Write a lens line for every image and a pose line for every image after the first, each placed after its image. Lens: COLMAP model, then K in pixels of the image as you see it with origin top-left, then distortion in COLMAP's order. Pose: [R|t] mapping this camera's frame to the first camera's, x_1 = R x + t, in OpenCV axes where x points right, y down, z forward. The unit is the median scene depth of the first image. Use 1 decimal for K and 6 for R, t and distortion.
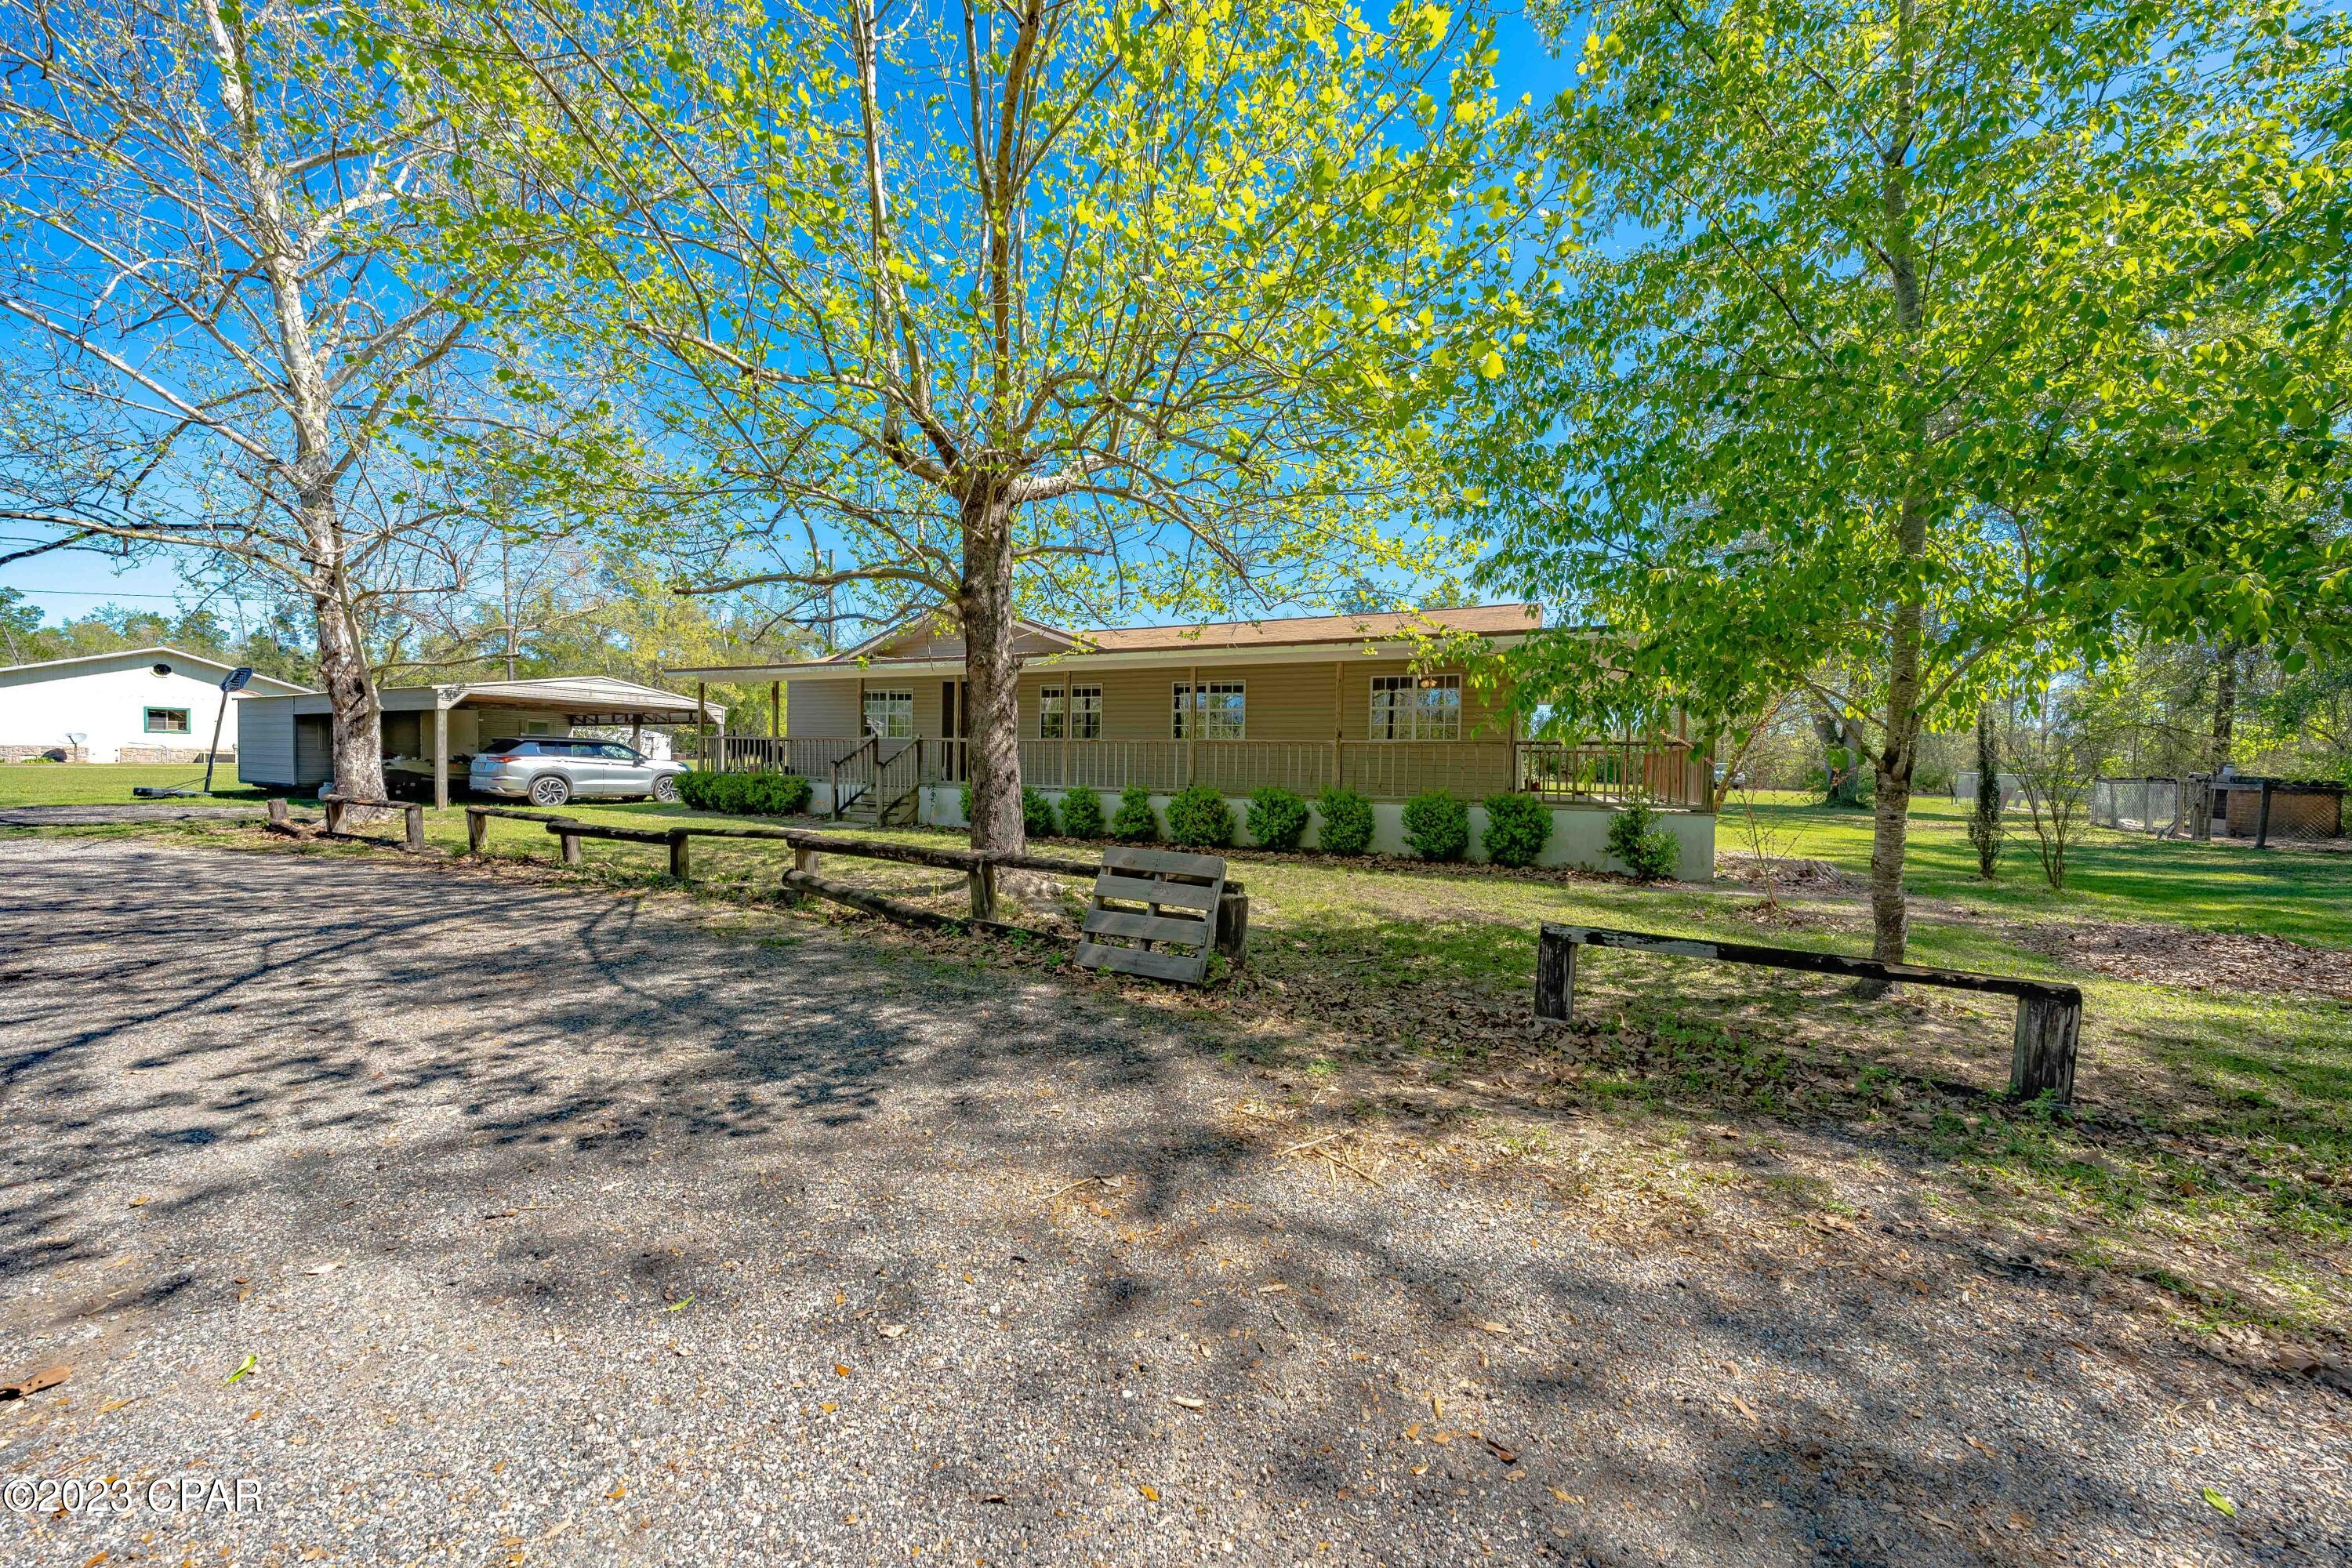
lens RADIAL K [[816.6, 0, 1176.0], [0, 816.6, 784.0], [0, 0, 1]] dist [0.000441, 0.000118]
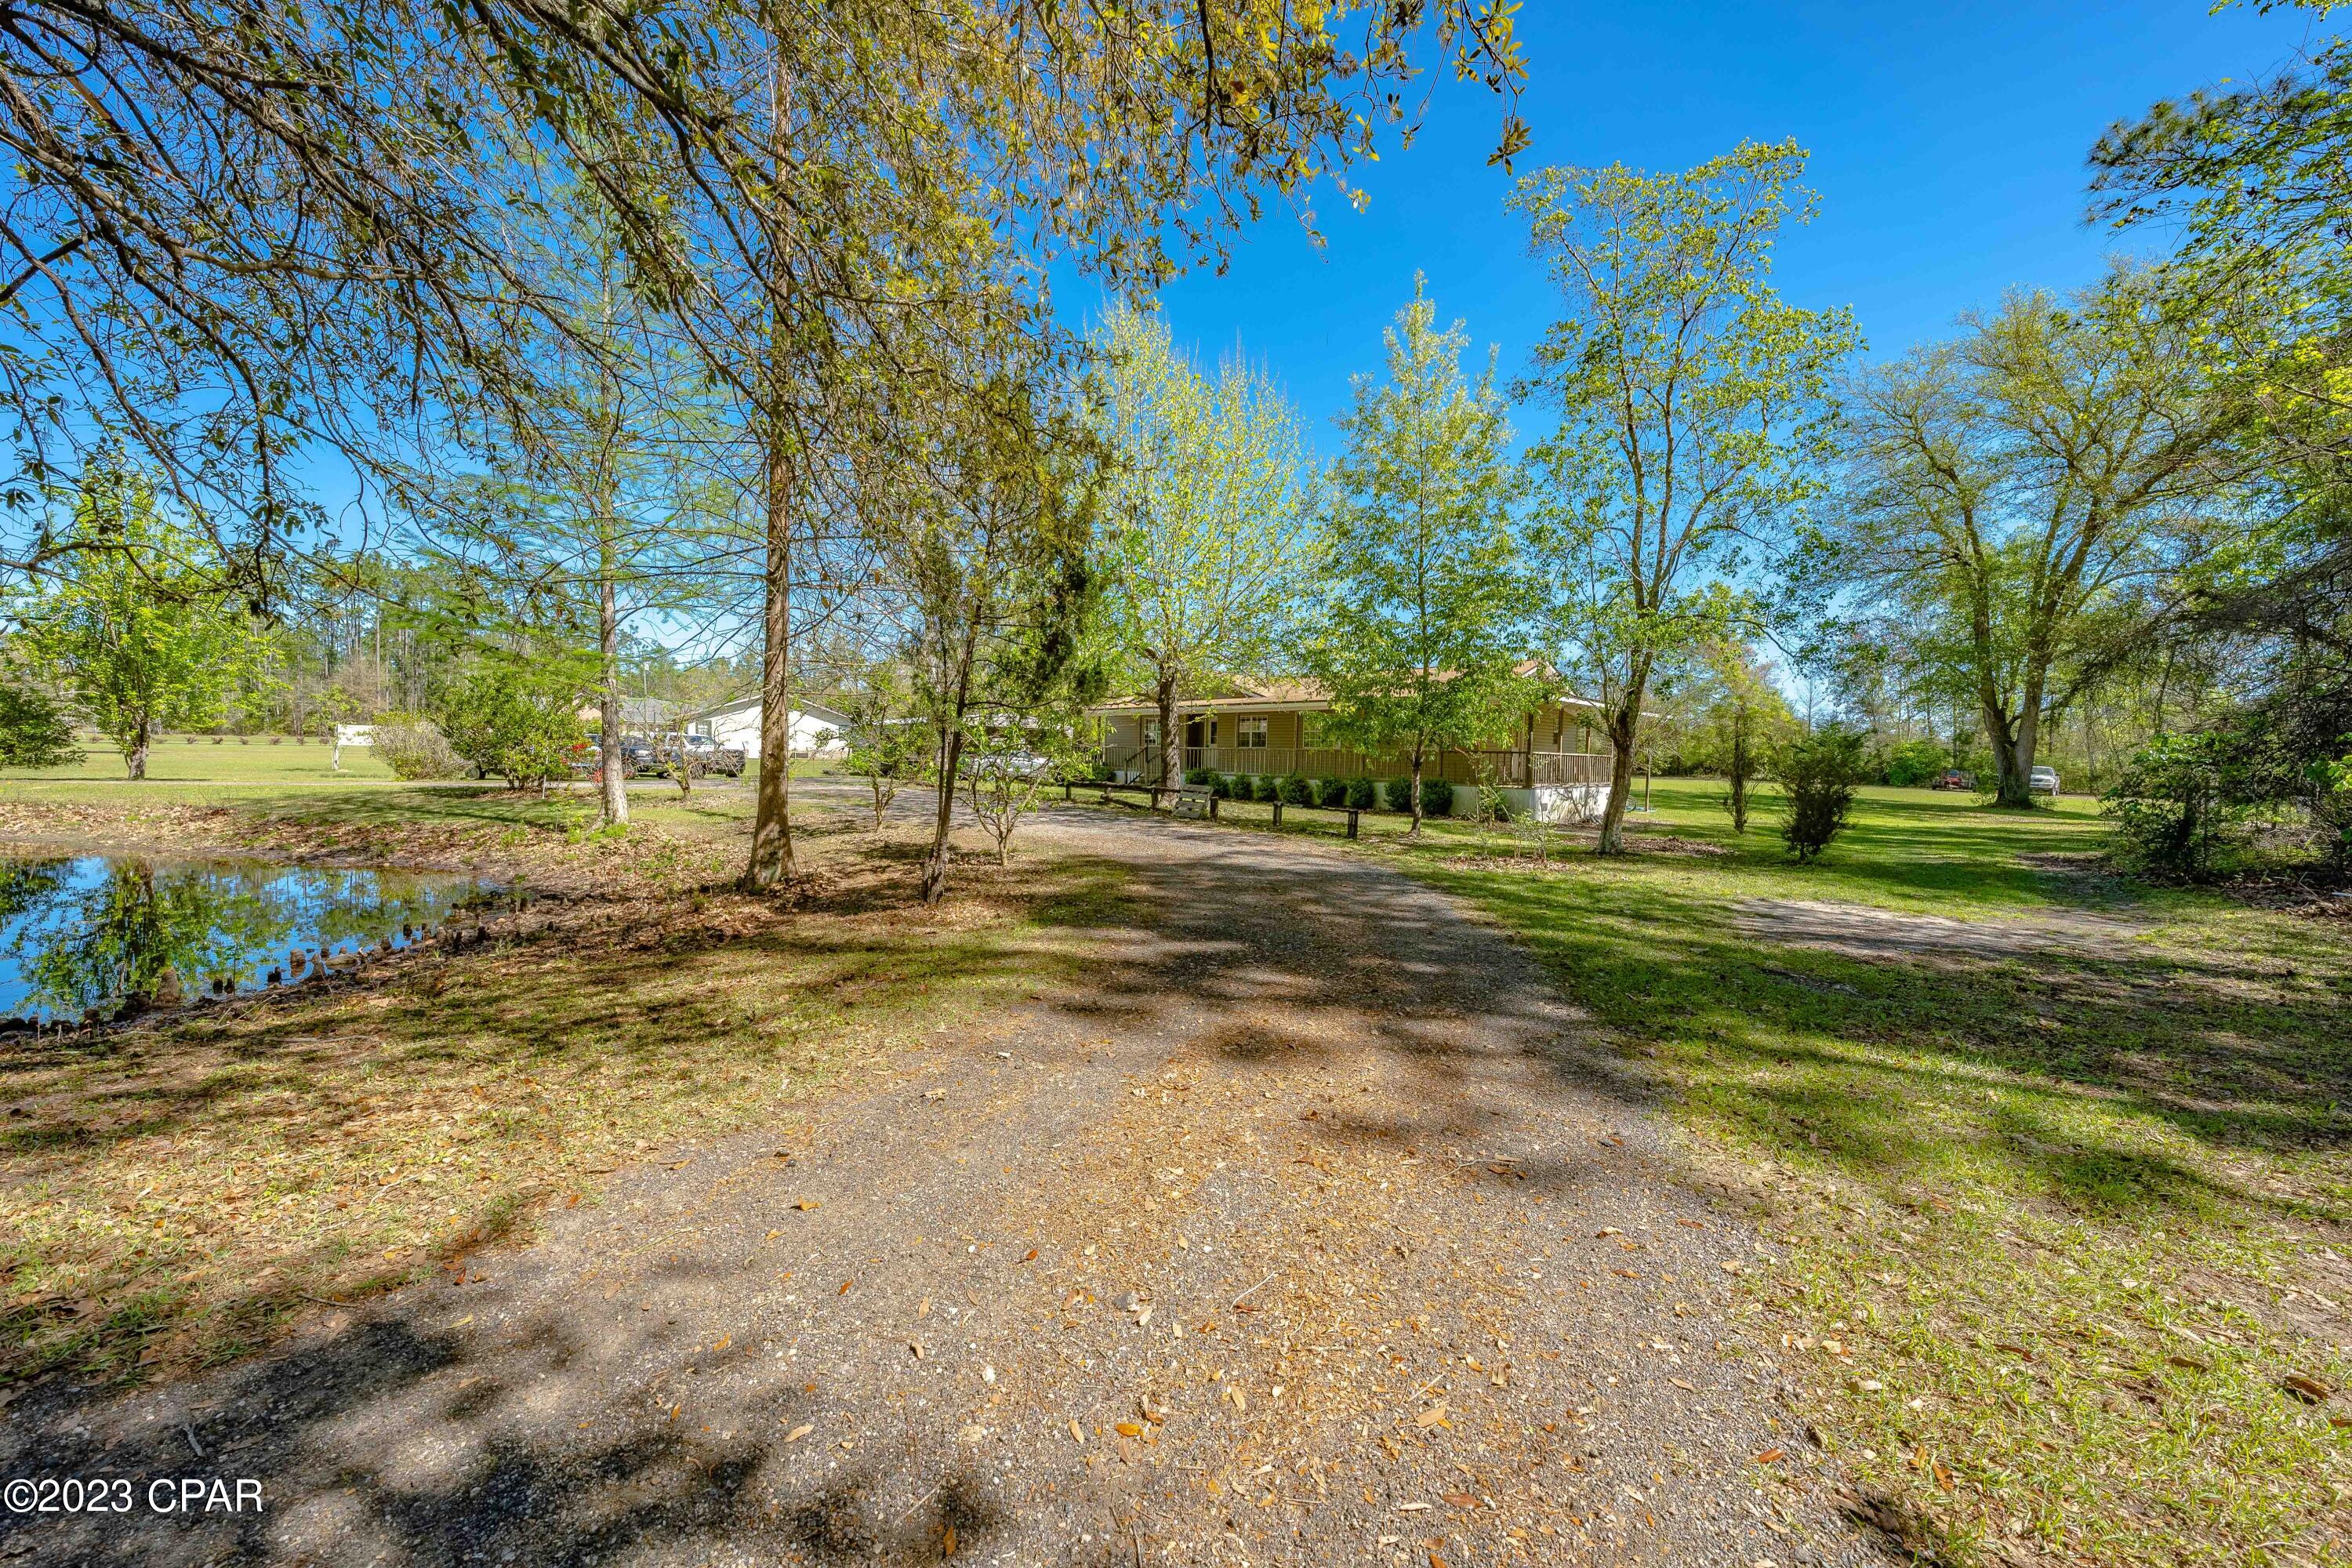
lens RADIAL K [[816.6, 0, 1176.0], [0, 816.6, 784.0], [0, 0, 1]] dist [0.000441, 0.000118]
pose [[0.935329, 0.016745, -0.353384, 0.461215], [-0.015710, 0.999860, 0.005799, 0.023949], [0.353431, 0.000128, 0.935461, -0.933126]]
